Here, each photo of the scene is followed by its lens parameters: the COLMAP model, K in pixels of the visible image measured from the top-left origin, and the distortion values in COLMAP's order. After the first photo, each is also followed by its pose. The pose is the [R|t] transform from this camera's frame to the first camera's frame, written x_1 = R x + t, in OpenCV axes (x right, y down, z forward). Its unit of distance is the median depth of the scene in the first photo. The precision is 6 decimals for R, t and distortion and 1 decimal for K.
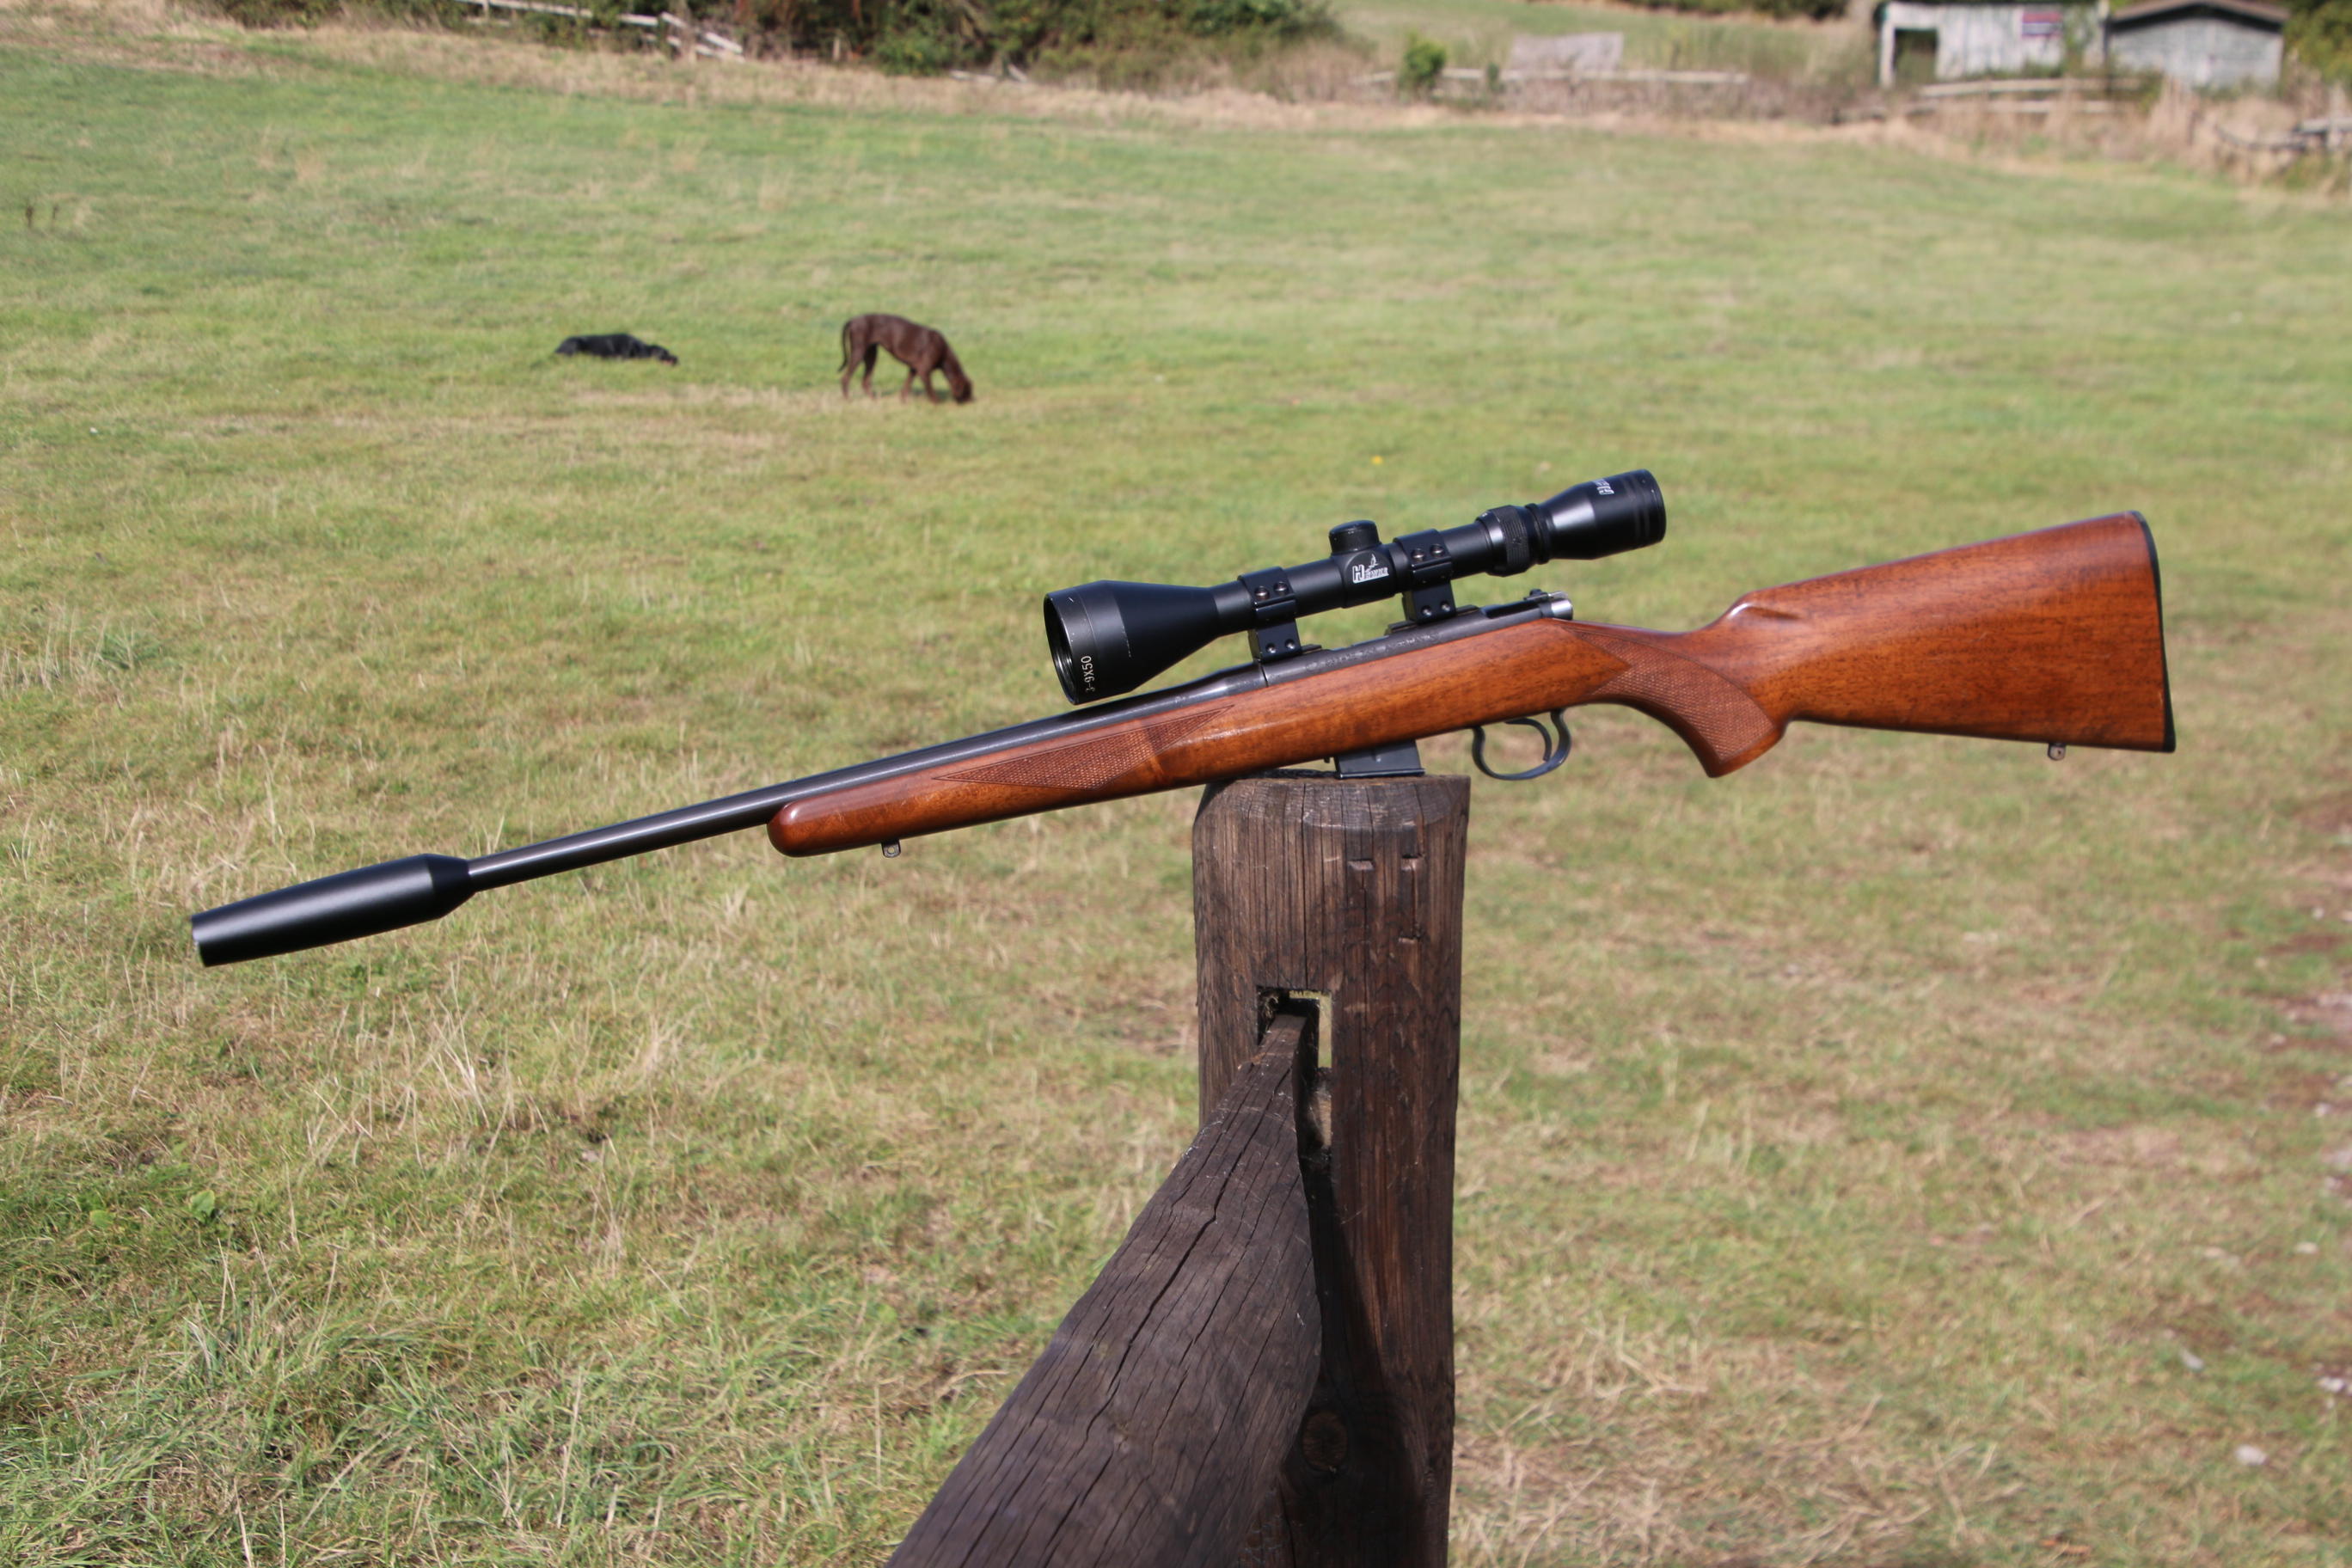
lens RADIAL K [[3714.6, 0, 1310.8], [0, 3714.6, 902.6], [0, 0, 1]] dist [0.164230, 0.630011]
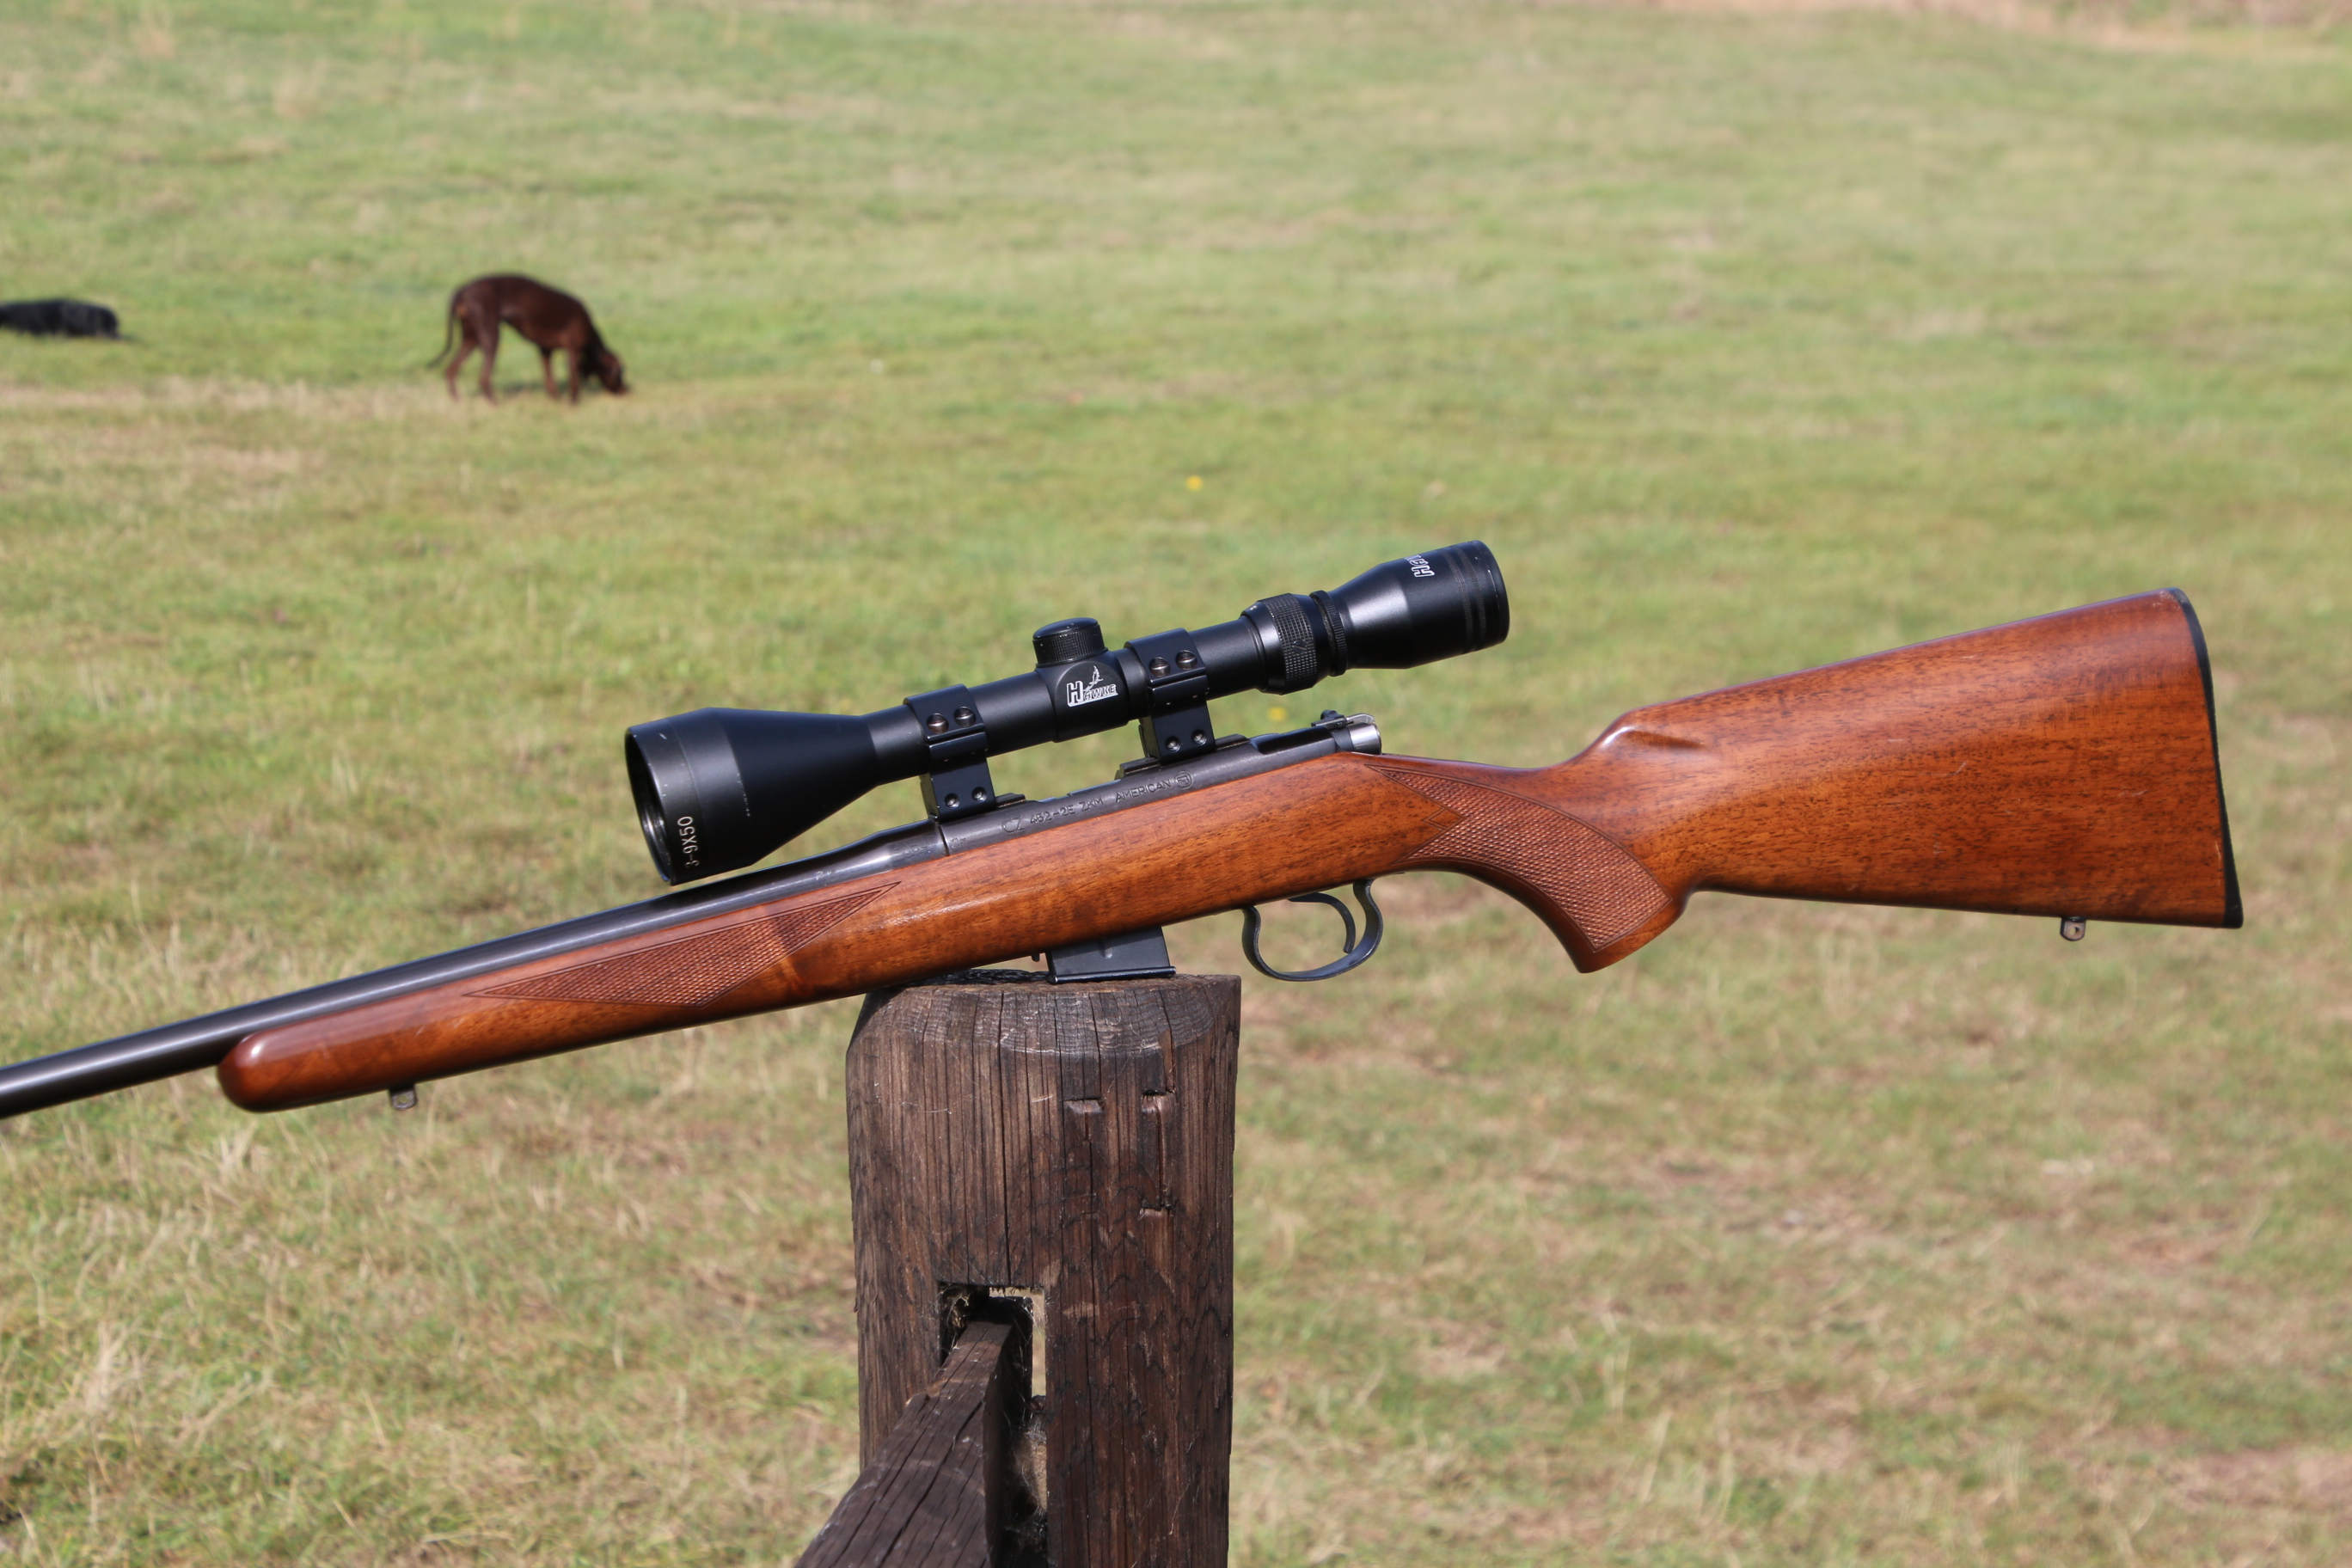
lens RADIAL K [[5422.2, 0, 1277.8], [0, 5422.2, 883.8], [0, 0, 1]] dist [0.514325, 1.920320]
pose [[0.999451, -0.015132, 0.029476, 0.006087], [0.016395, 0.998937, -0.043081, -0.002157], [-0.028793, 0.043541, 0.998637, -0.008966]]
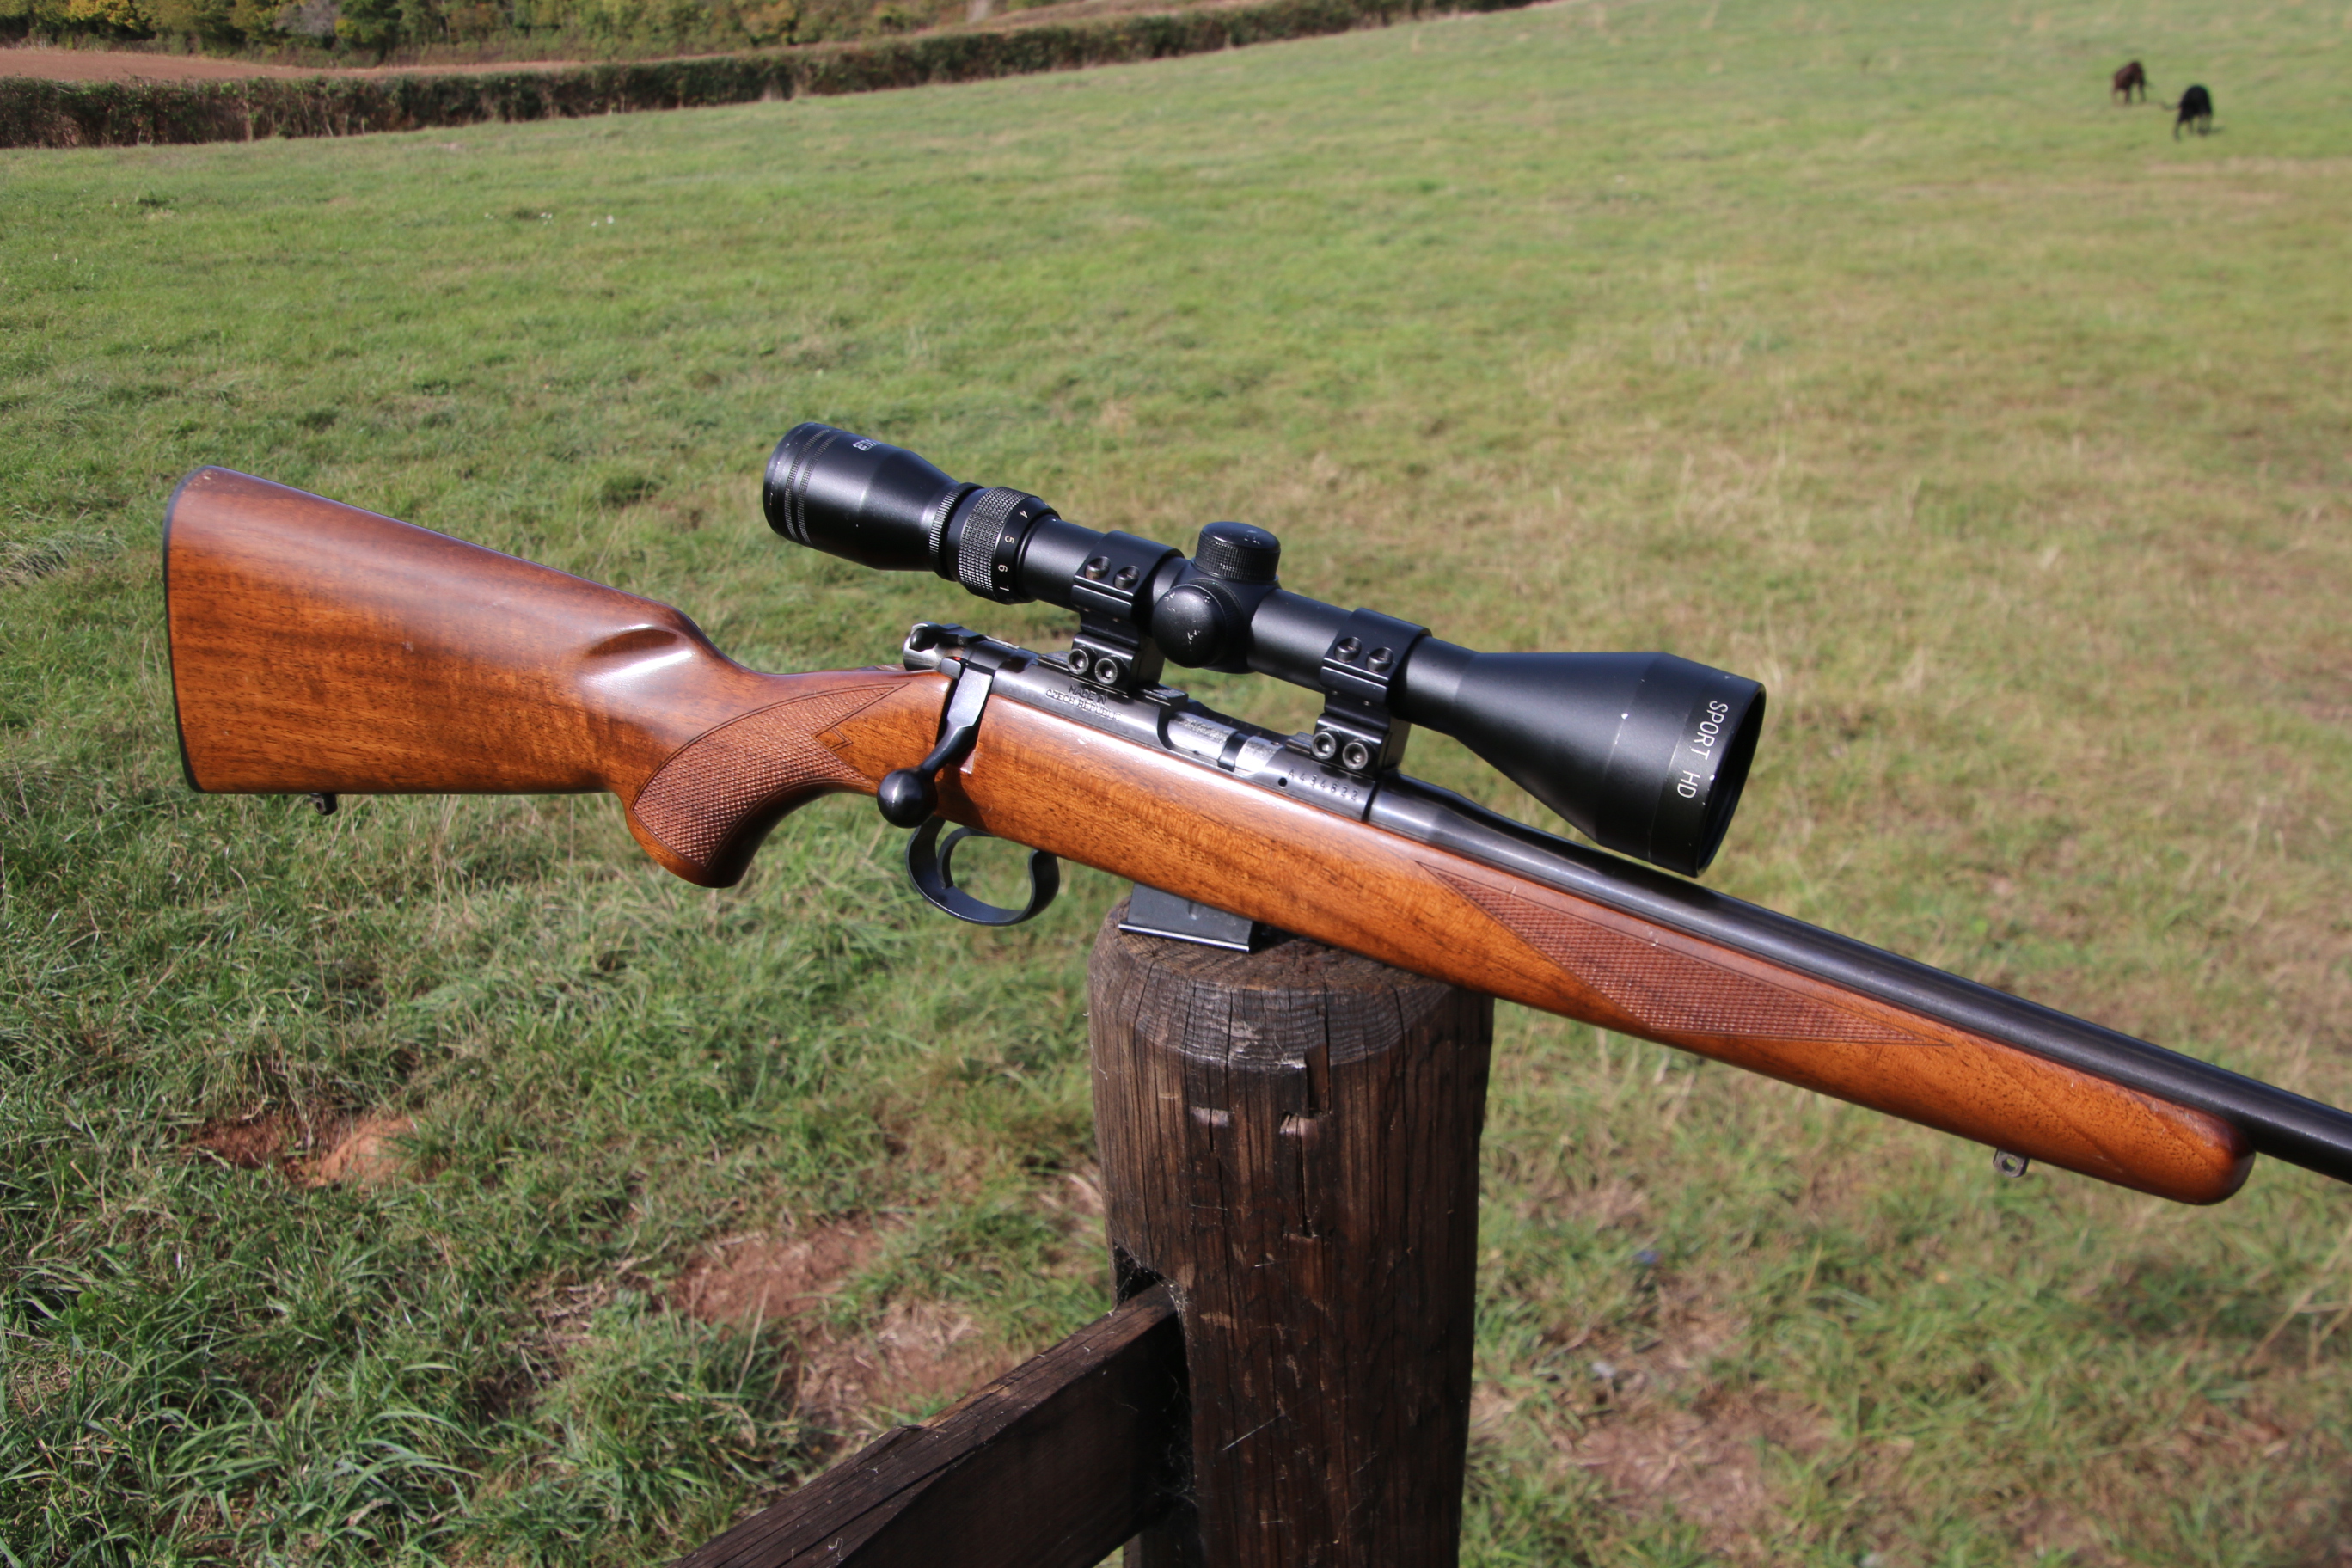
lens RADIAL K [[2100.0, 0, 1247.6], [0, 2100.0, 893.5], [0, 0, 1]] dist [-0.078847, 0.117050]
pose [[0.815135, 0.181236, -0.550189, 0.058859], [-0.065820, 0.972623, 0.222873, -0.035863], [0.575519, -0.145458, 0.804748, 0.217731]]
